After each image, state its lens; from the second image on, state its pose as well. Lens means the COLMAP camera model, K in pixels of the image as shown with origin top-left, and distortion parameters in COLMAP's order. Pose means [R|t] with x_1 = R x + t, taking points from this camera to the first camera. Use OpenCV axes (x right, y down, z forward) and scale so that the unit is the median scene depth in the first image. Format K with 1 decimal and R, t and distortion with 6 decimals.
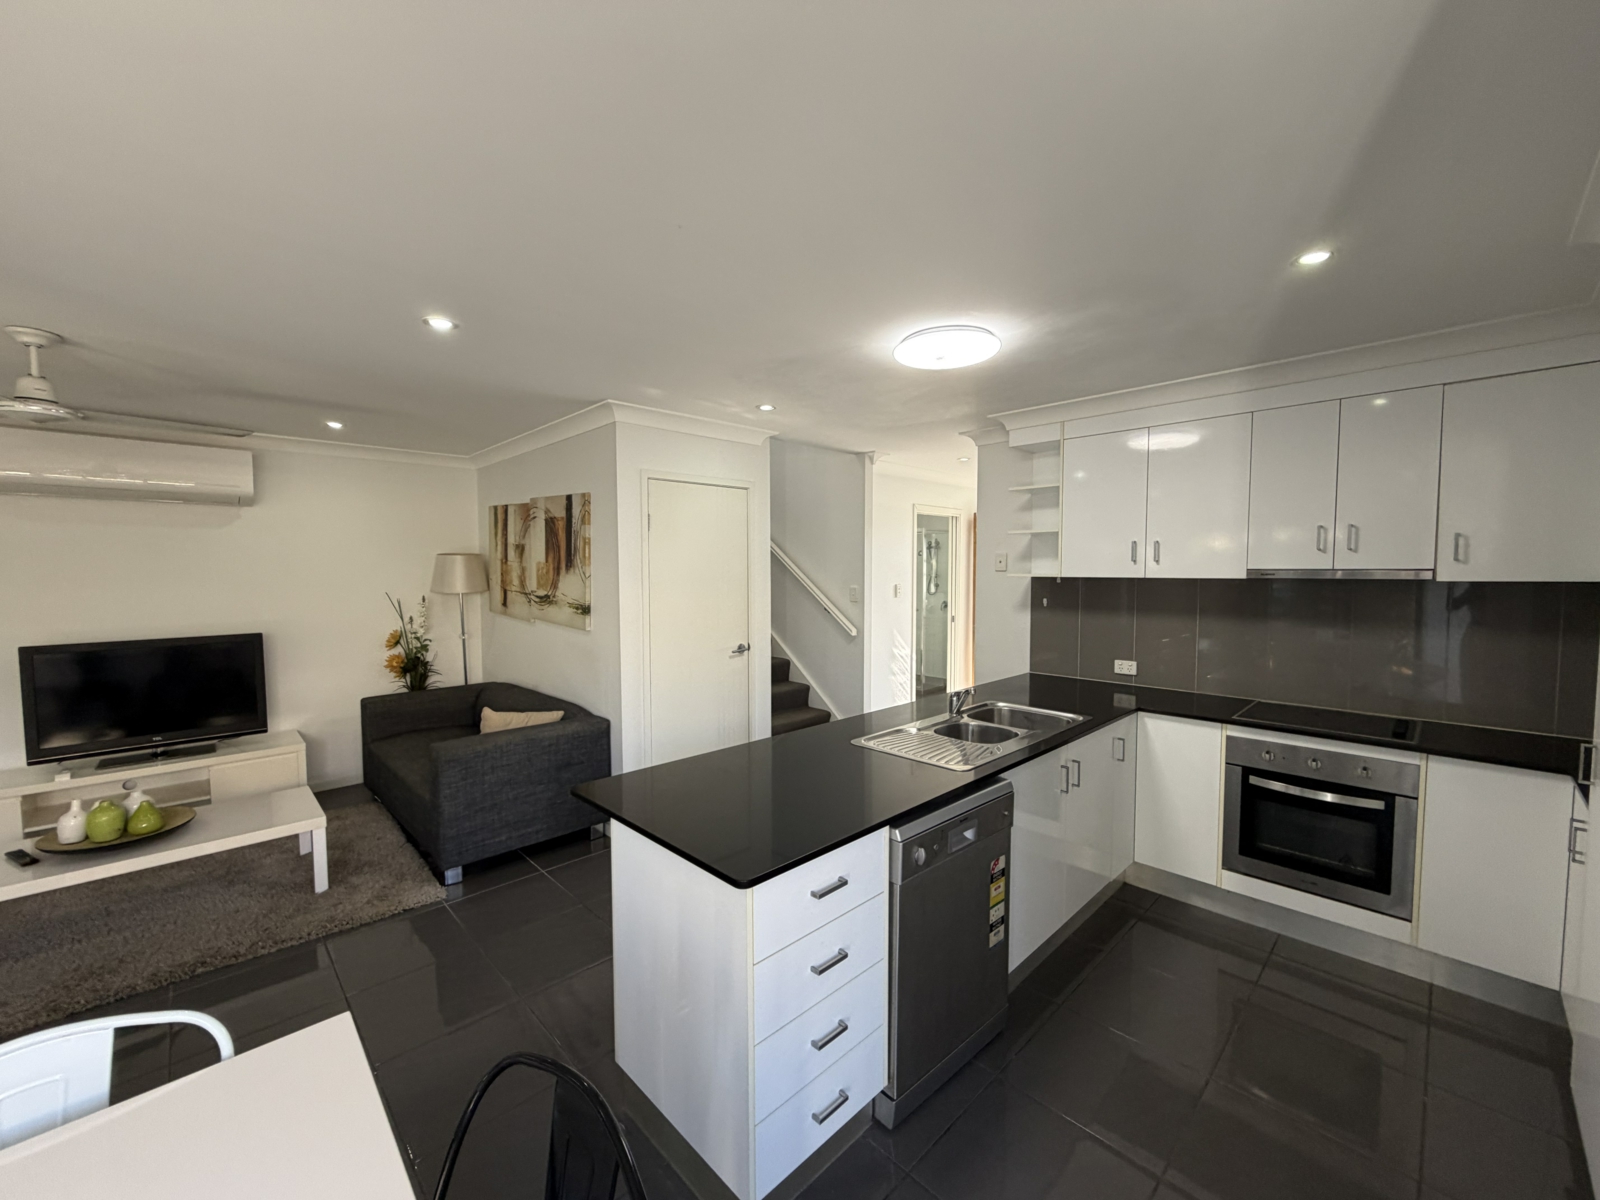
lens RADIAL K [[640.5, 0, 792.4], [0, 640.5, 602.7], [0, 0, 1]] dist [0.000182, -0.000116]
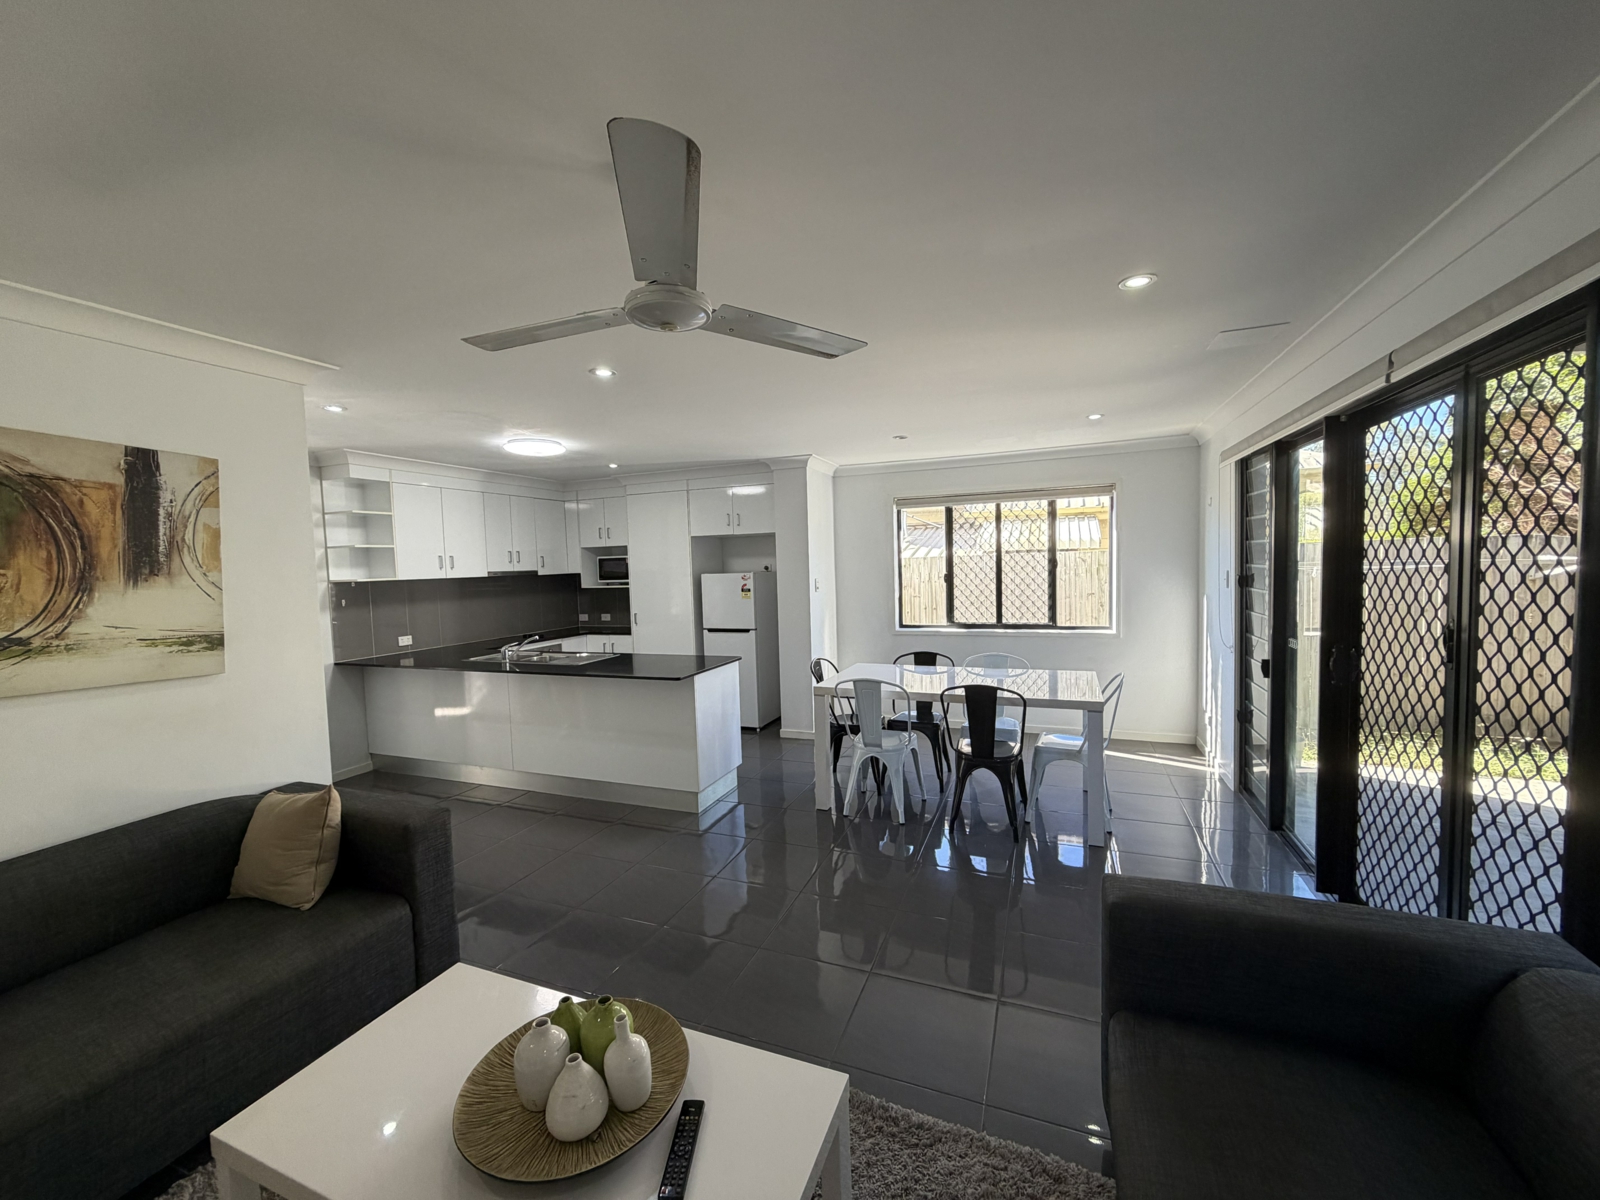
lens RADIAL K [[640.5, 0, 792.4], [0, 640.5, 602.7], [0, 0, 1]] dist [0.000182, -0.000116]
pose [[-0.408321, -0.041347, 0.911902, -1.191285], [0.079572, 0.993559, 0.080679, -0.034155], [-0.909364, 0.105505, -0.402401, 0.771118]]
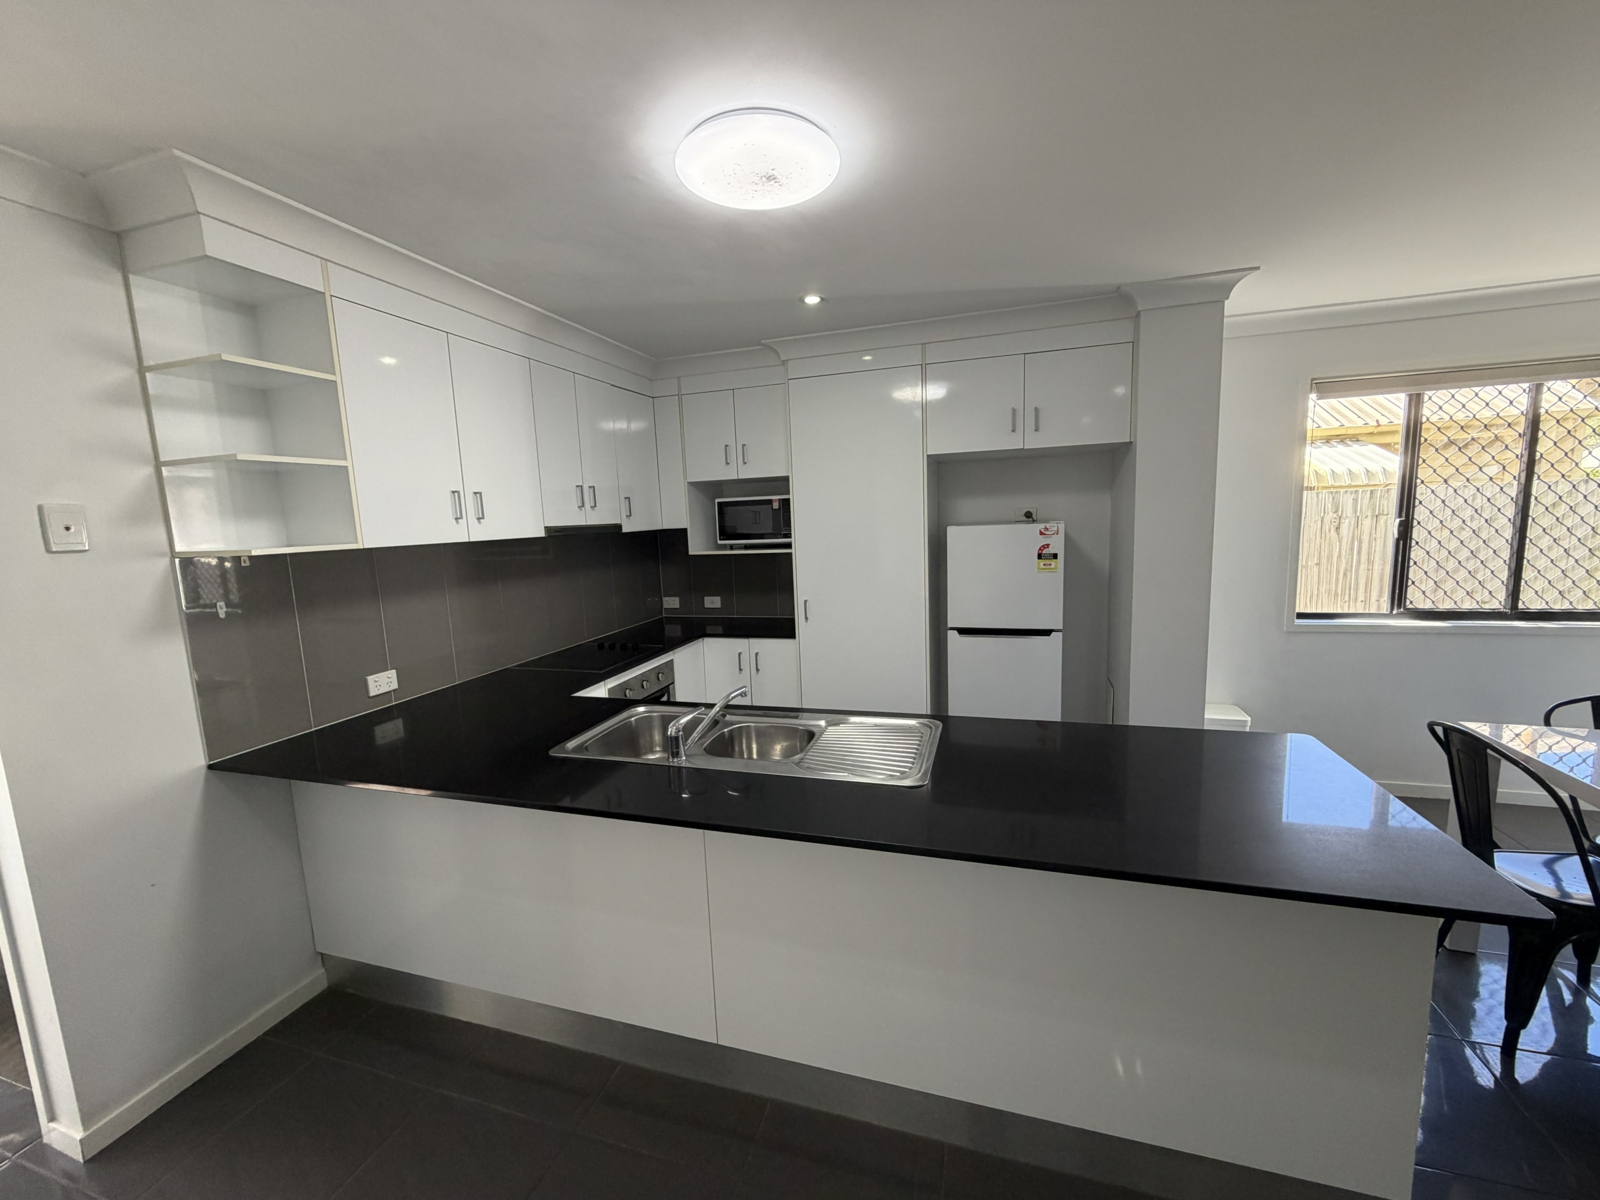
lens RADIAL K [[640.5, 0, 792.4], [0, 640.5, 602.7], [0, 0, 1]] dist [0.000182, -0.000116]
pose [[-0.472909, -0.095060, 0.875968, -0.255431], [0.089727, 0.983799, 0.155203, -0.045460], [-0.876531, 0.151995, -0.456719, 0.916435]]
